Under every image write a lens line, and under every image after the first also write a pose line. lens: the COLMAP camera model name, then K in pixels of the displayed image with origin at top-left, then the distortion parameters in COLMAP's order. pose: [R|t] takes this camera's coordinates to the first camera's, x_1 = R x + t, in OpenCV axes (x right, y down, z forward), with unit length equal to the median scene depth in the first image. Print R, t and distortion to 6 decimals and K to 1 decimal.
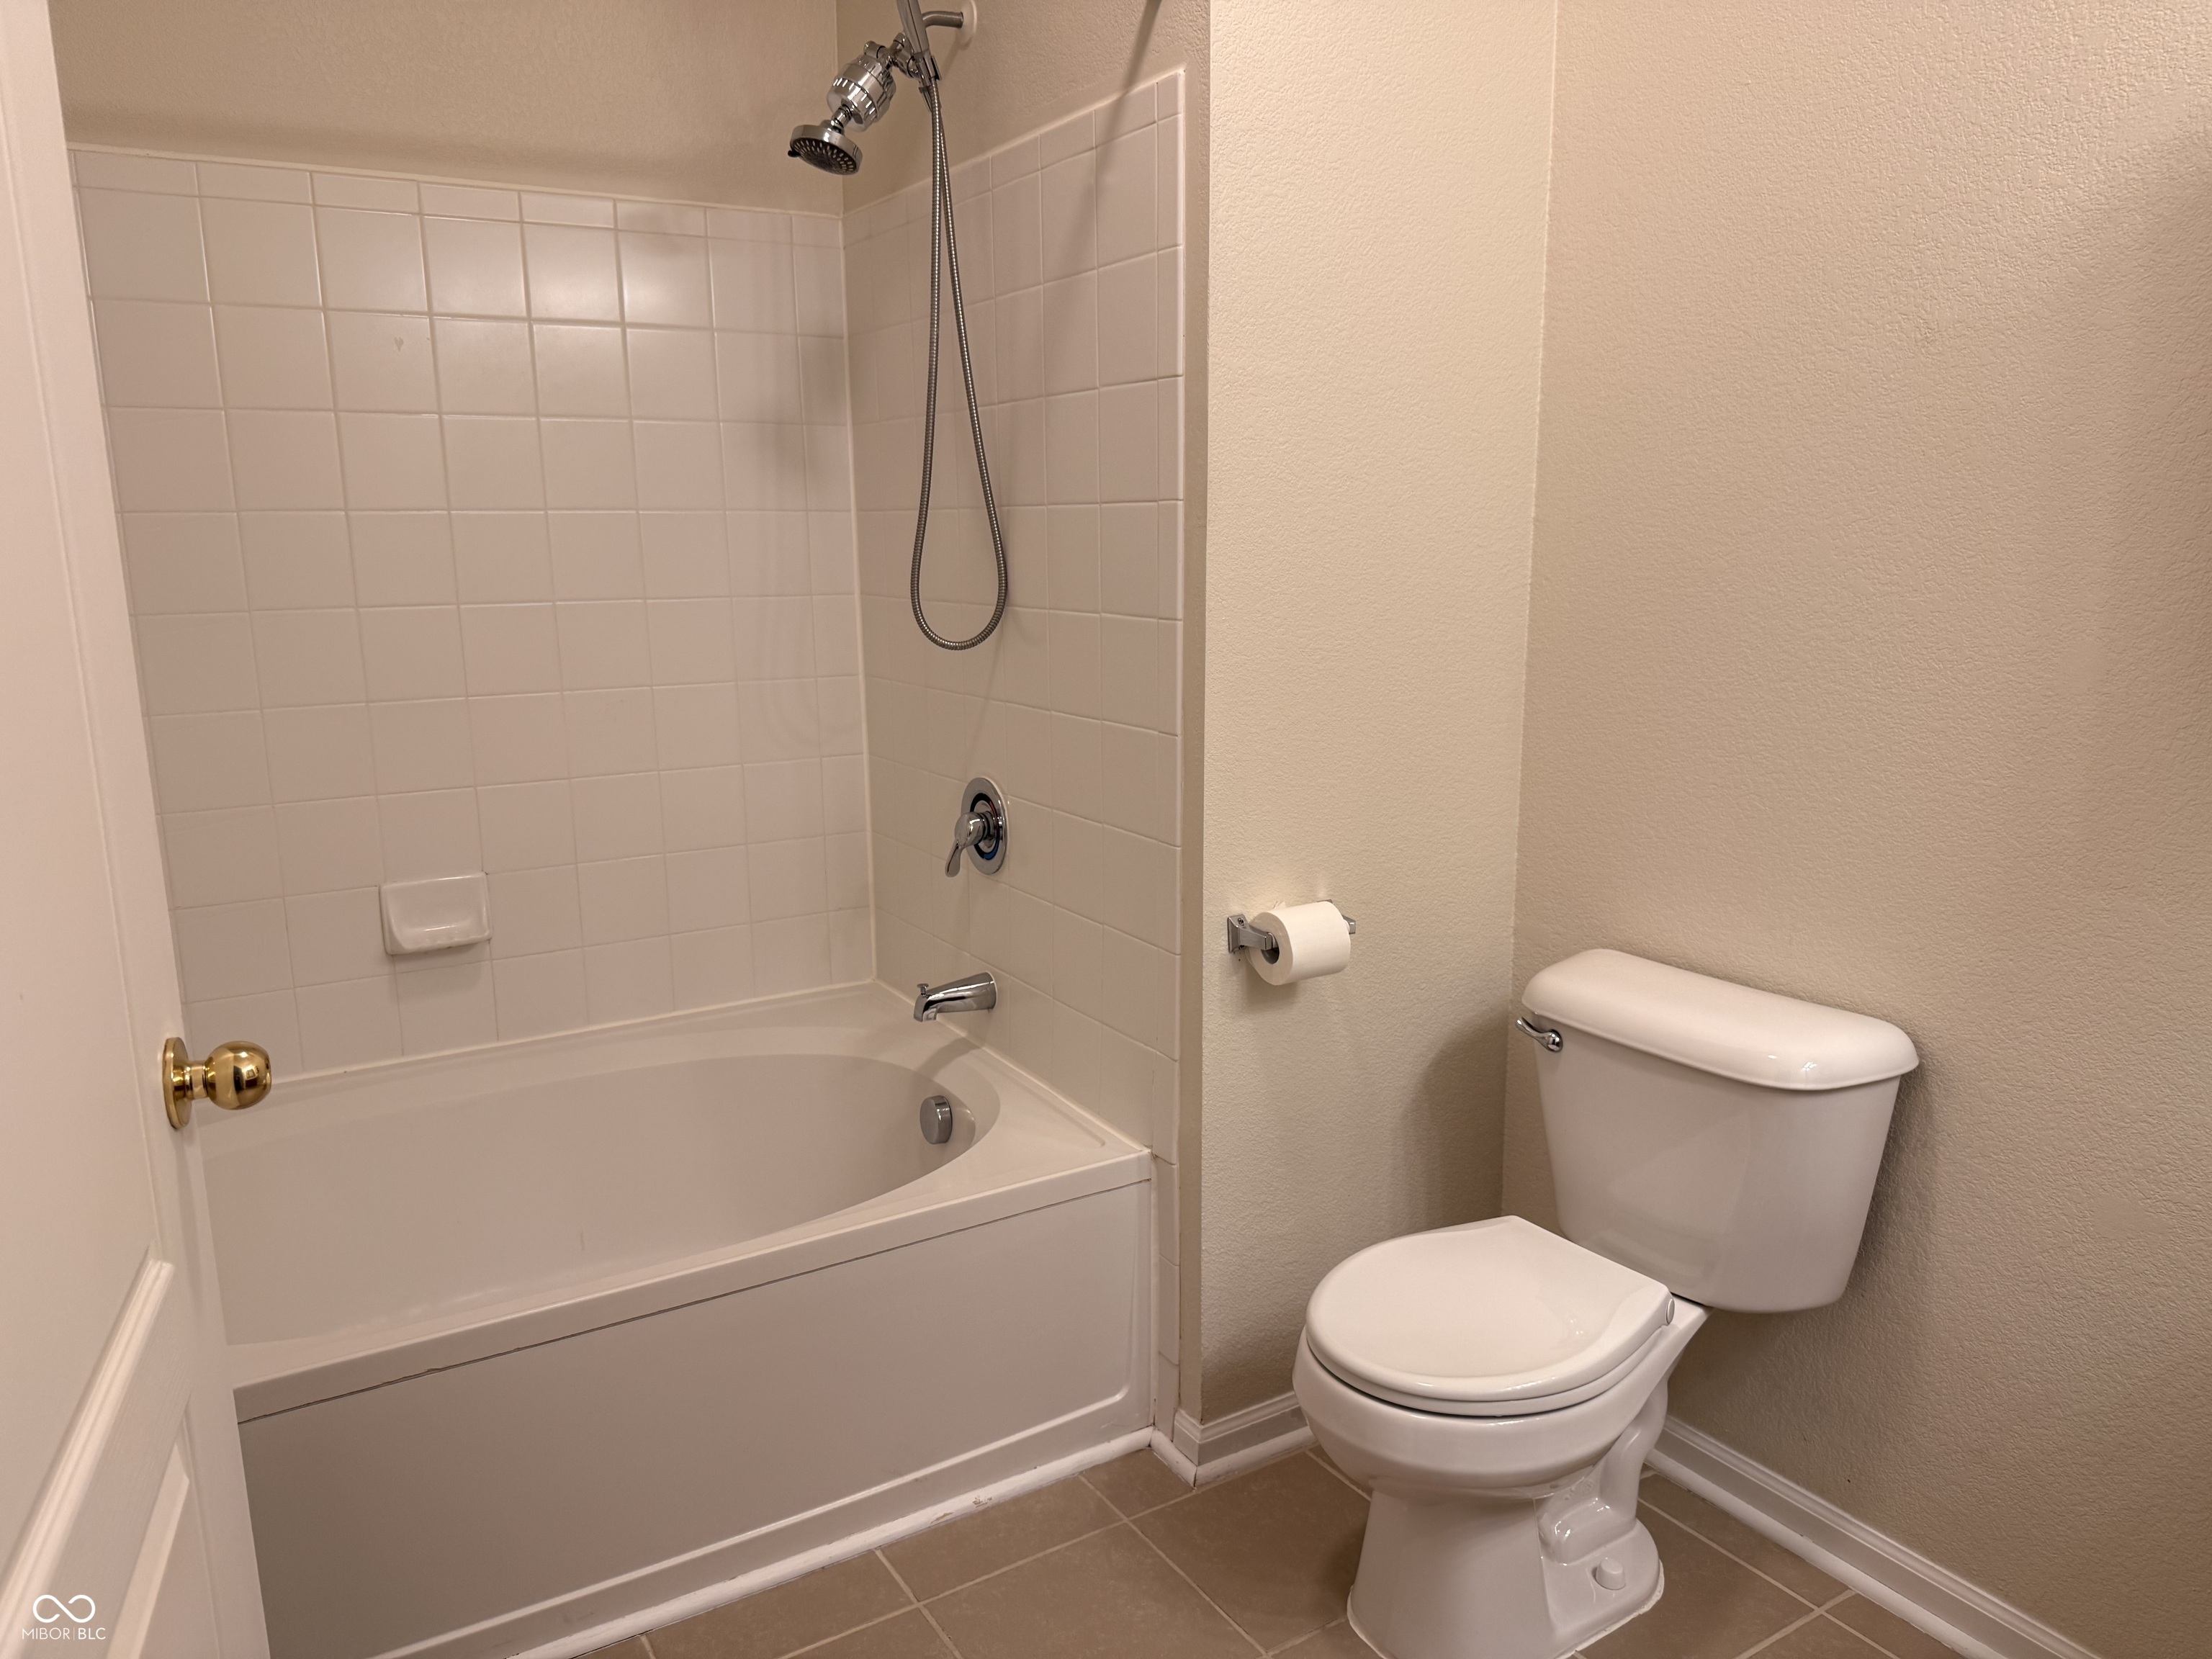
lens RADIAL K [[1554.9, 0, 1101.6], [0, 1554.9, 835.7], [0, 0, 1]] dist [0.002003, -0.017130]
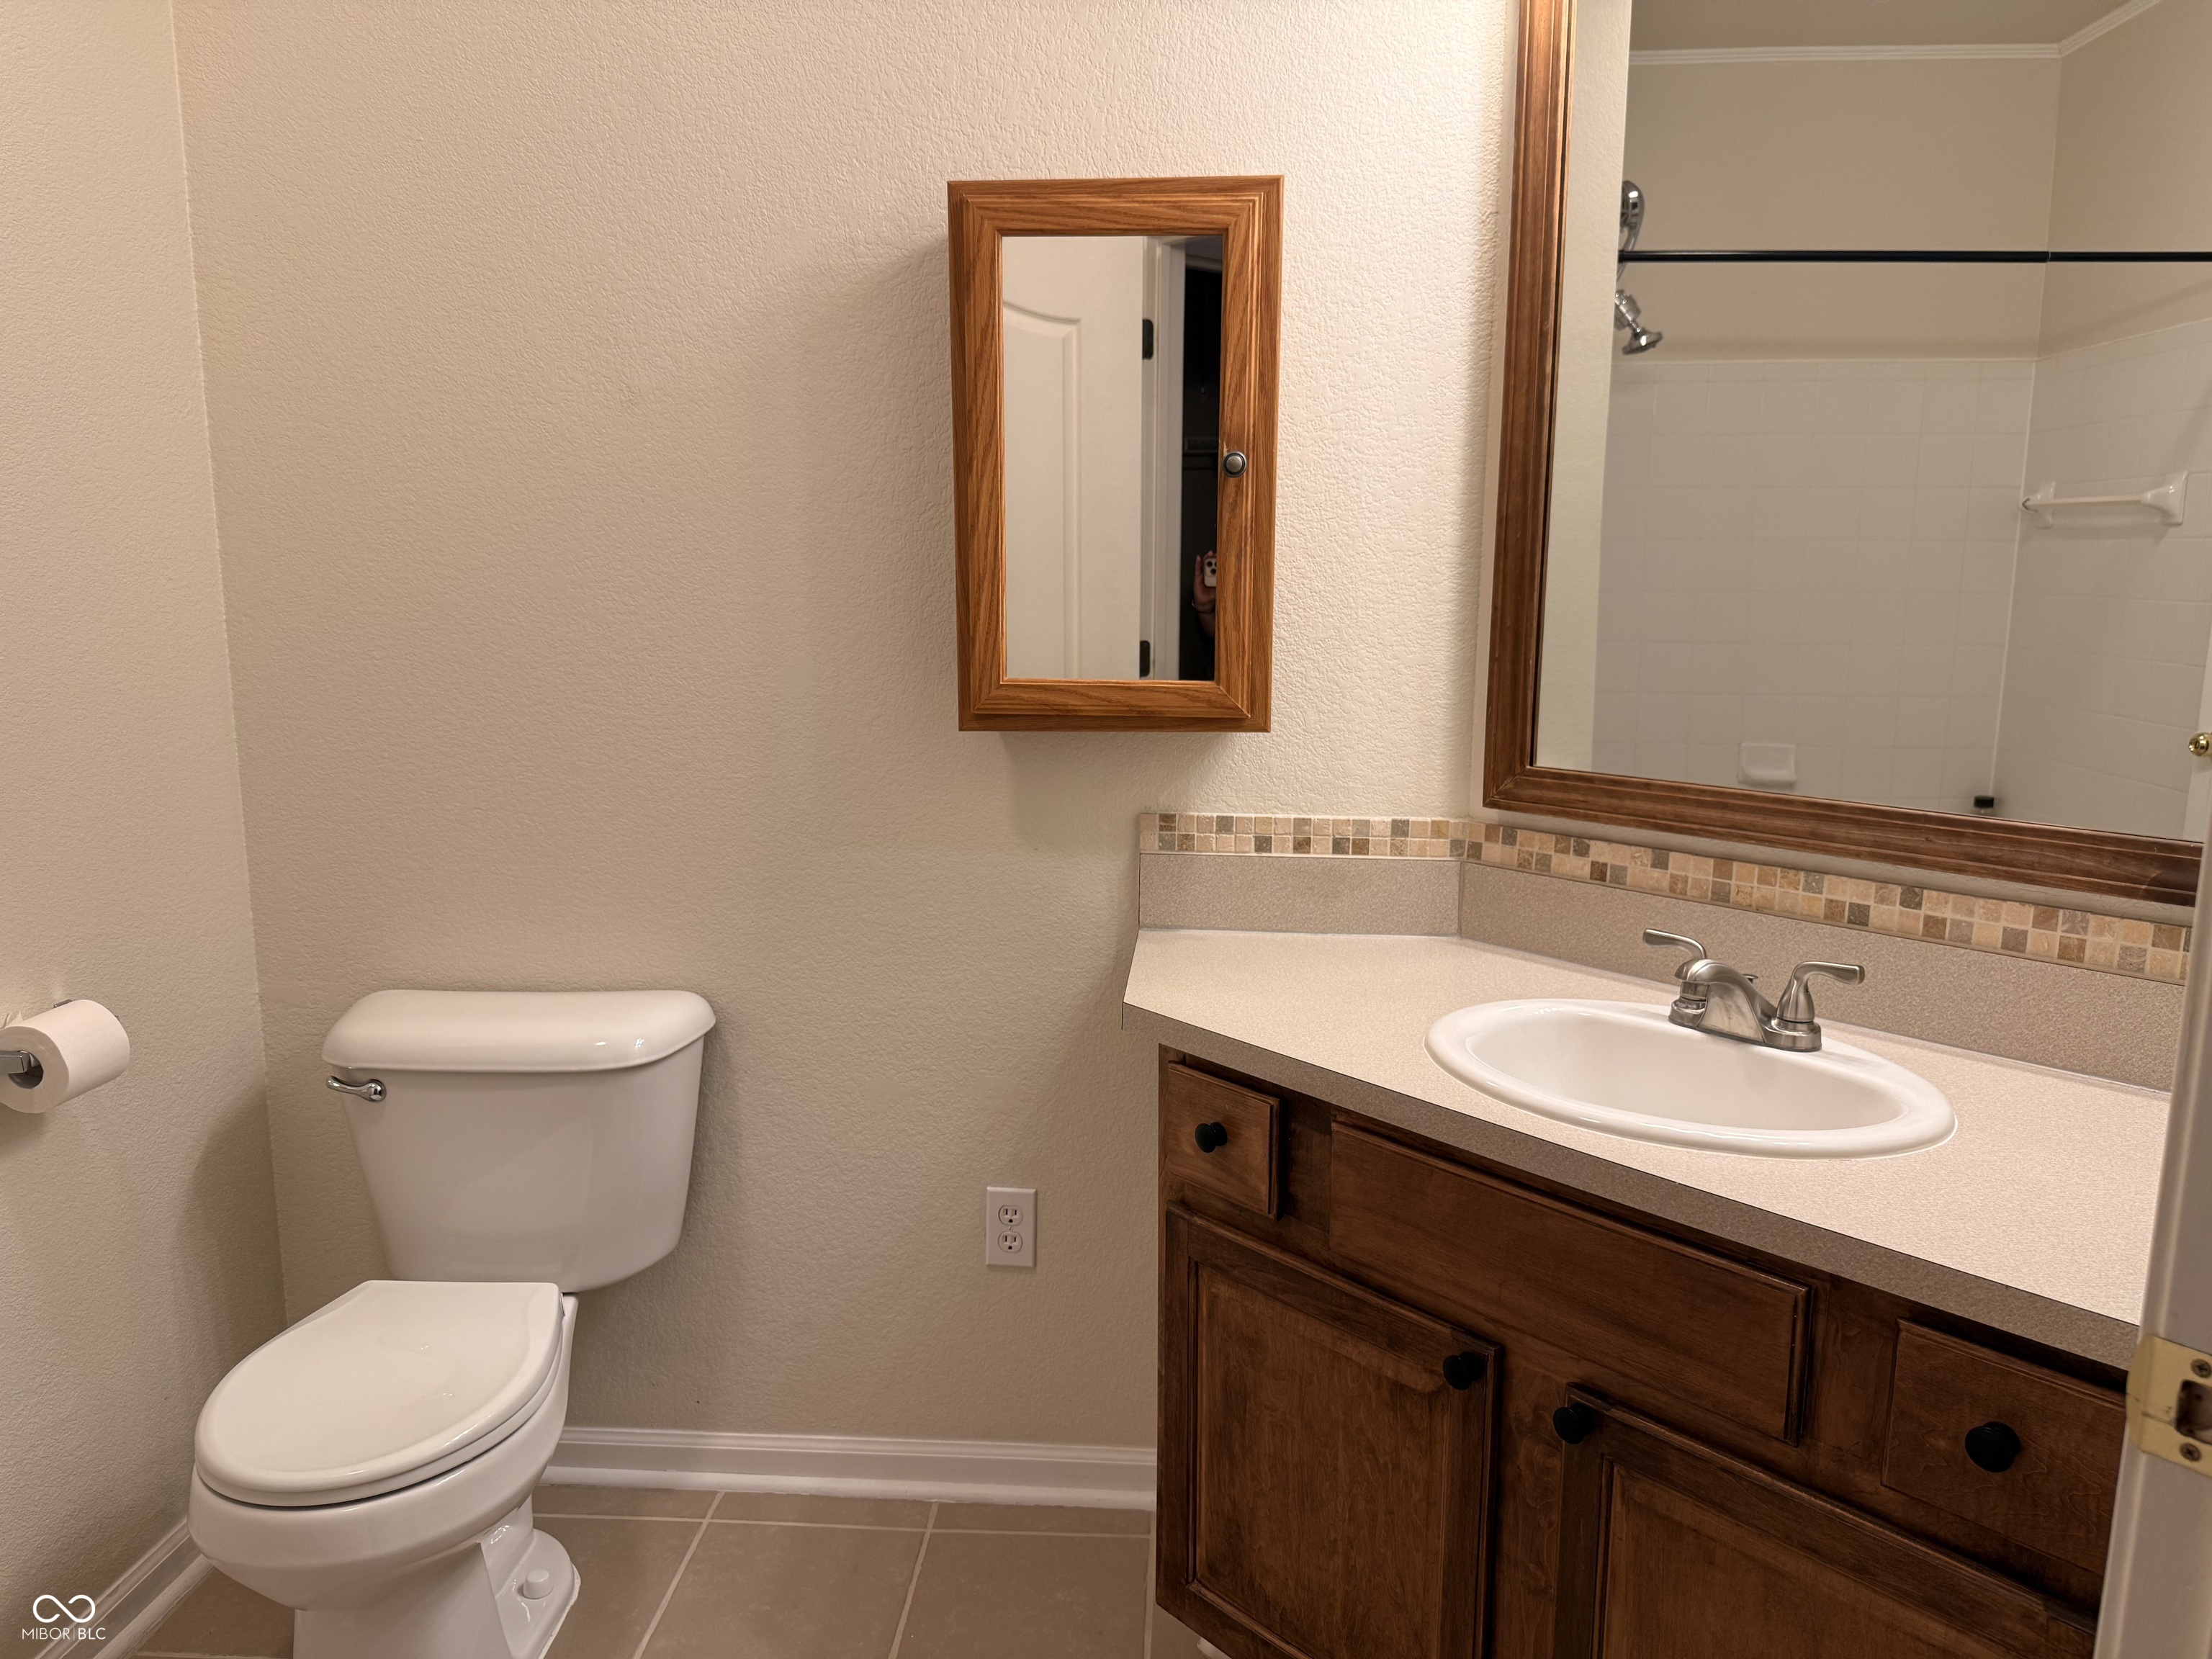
lens RADIAL K [[1554.9, 0, 1101.6], [0, 1554.9, 835.7], [0, 0, 1]] dist [0.002003, -0.017130]
pose [[0.572174, -0.128608, 0.809986, -0.213549], [0.154396, 0.986861, 0.047627, -0.000265], [-0.805468, 0.097807, 0.584512, 0.058947]]
